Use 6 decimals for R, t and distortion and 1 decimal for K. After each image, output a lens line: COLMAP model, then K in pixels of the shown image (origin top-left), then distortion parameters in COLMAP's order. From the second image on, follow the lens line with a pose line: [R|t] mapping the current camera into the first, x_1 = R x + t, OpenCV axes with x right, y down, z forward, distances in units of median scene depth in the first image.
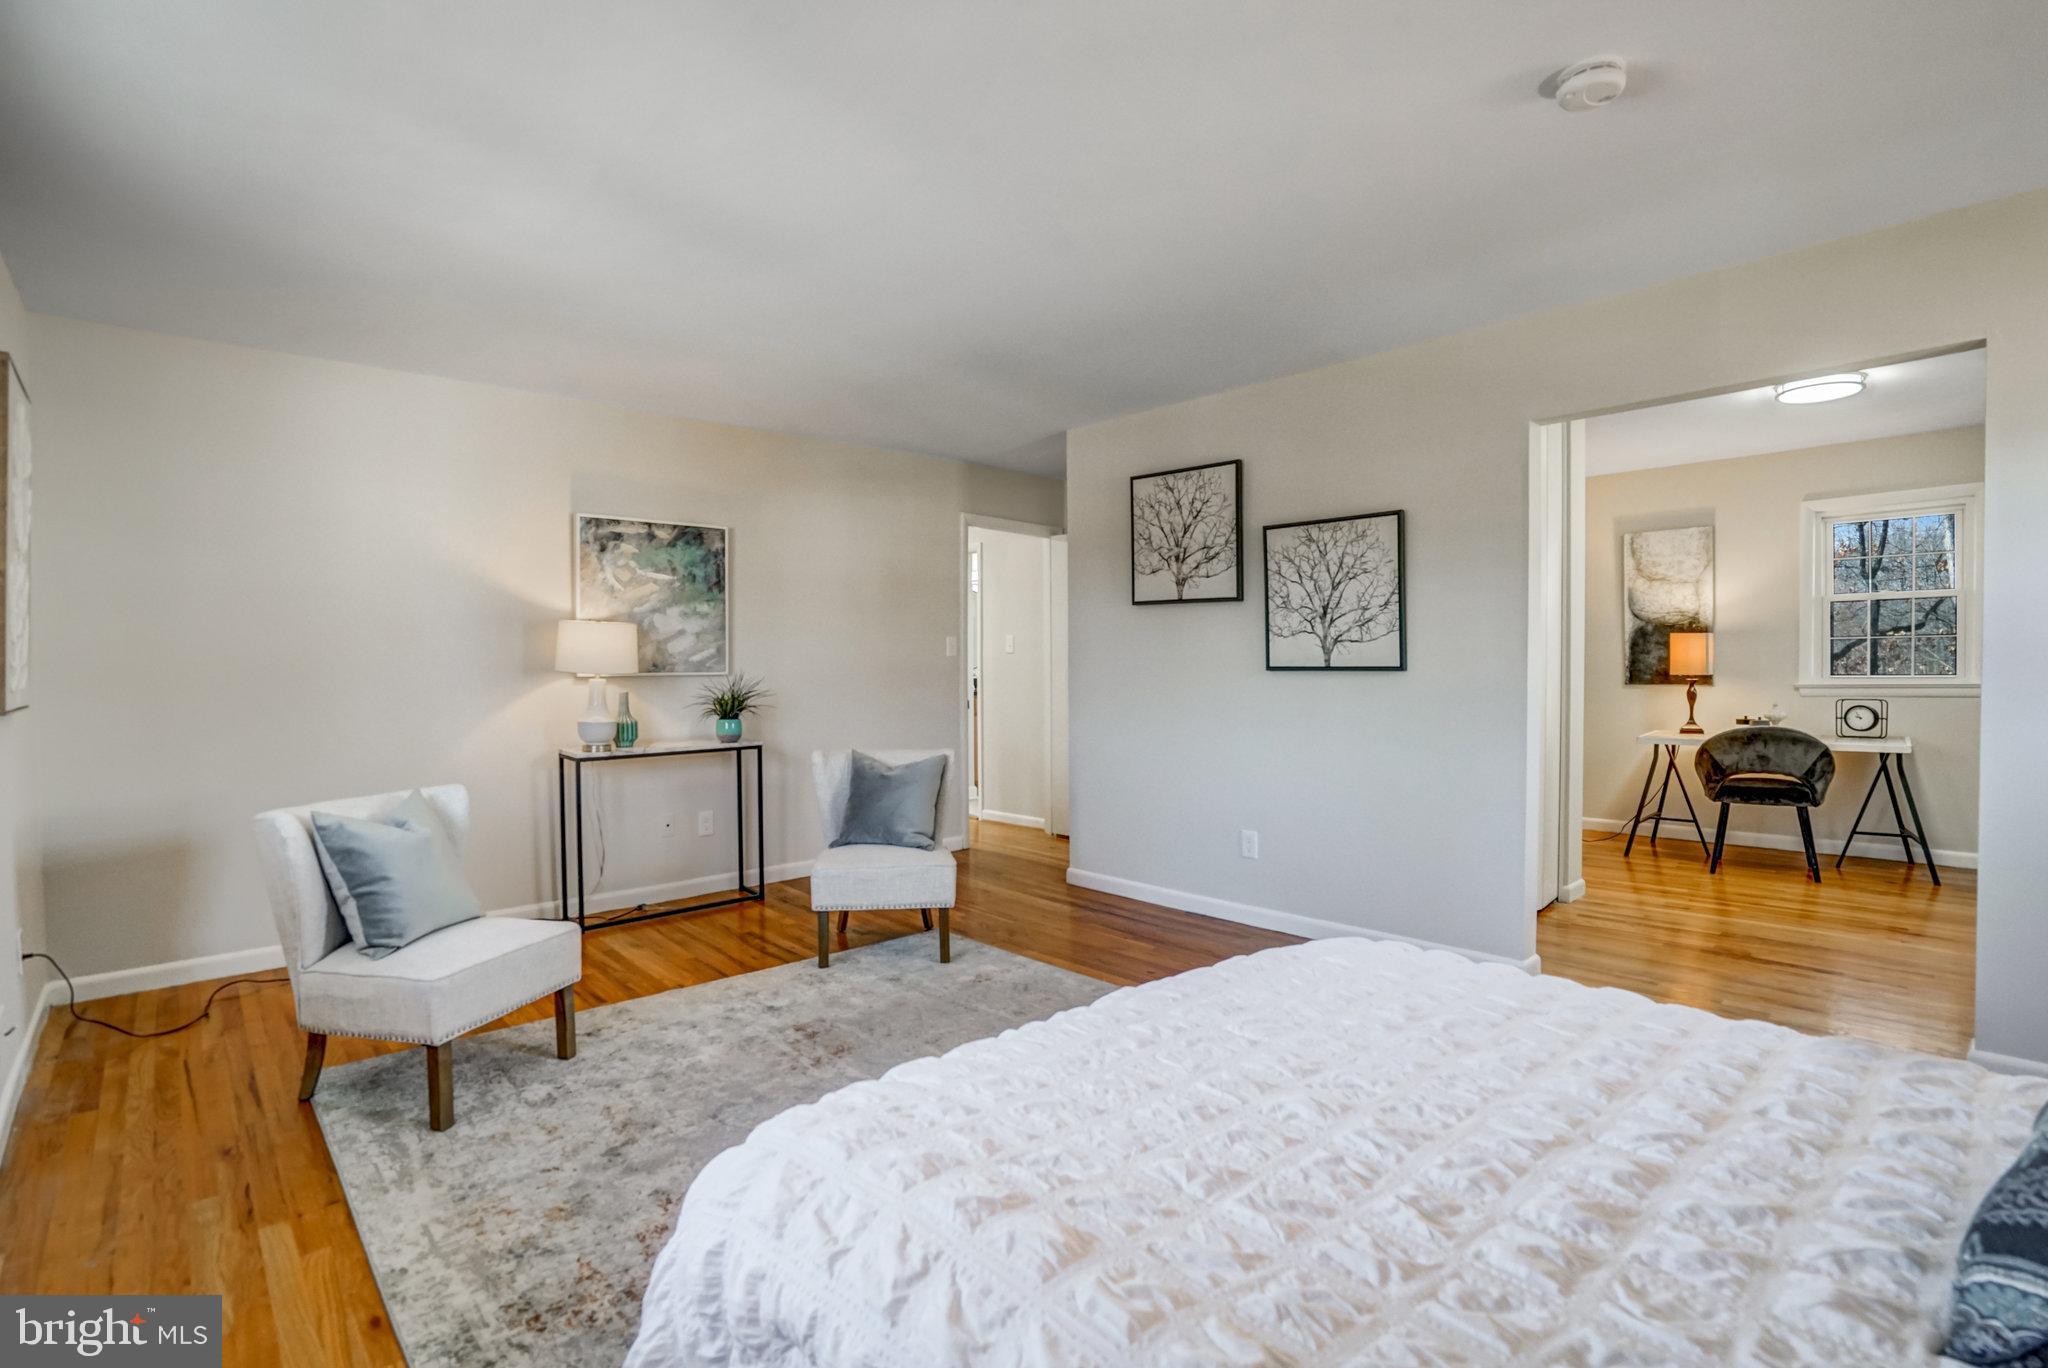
lens RADIAL K [[964.8, 0, 1002.2], [0, 964.8, 680.4], [0, 0, 1]] dist [-0.051484, 0.018724]
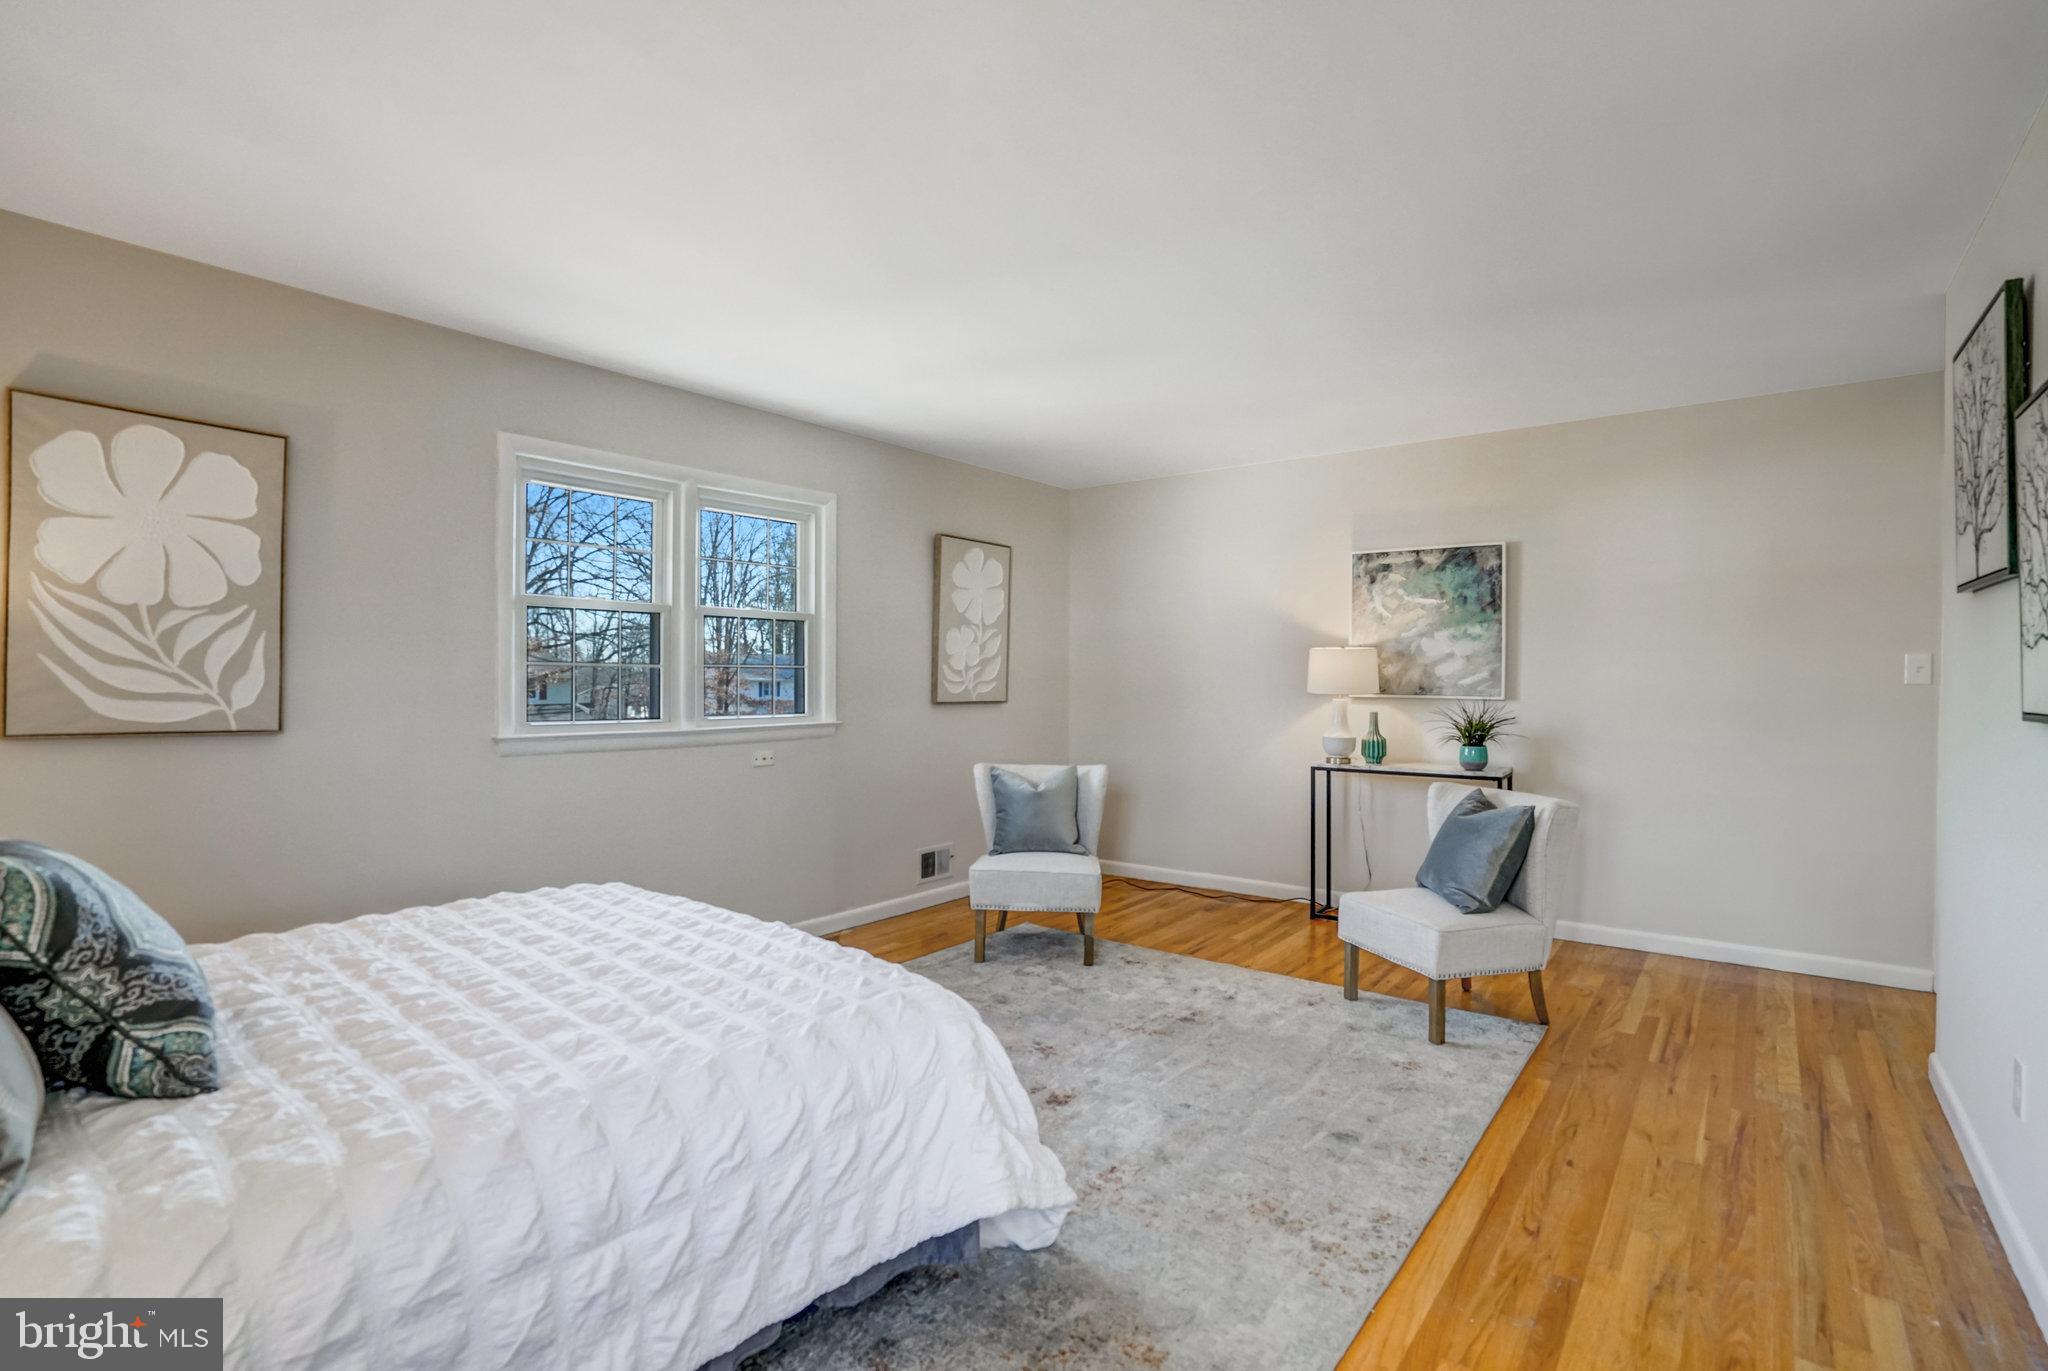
lens RADIAL K [[964.8, 0, 1042.6], [0, 964.8, 701.5], [0, 0, 1]] dist [-0.051484, 0.018724]
pose [[0.194395, 0.030950, -0.980435, 0.717470], [-0.028763, 0.999252, 0.025841, -0.020650], [0.980502, 0.023177, 0.195139, 0.510261]]
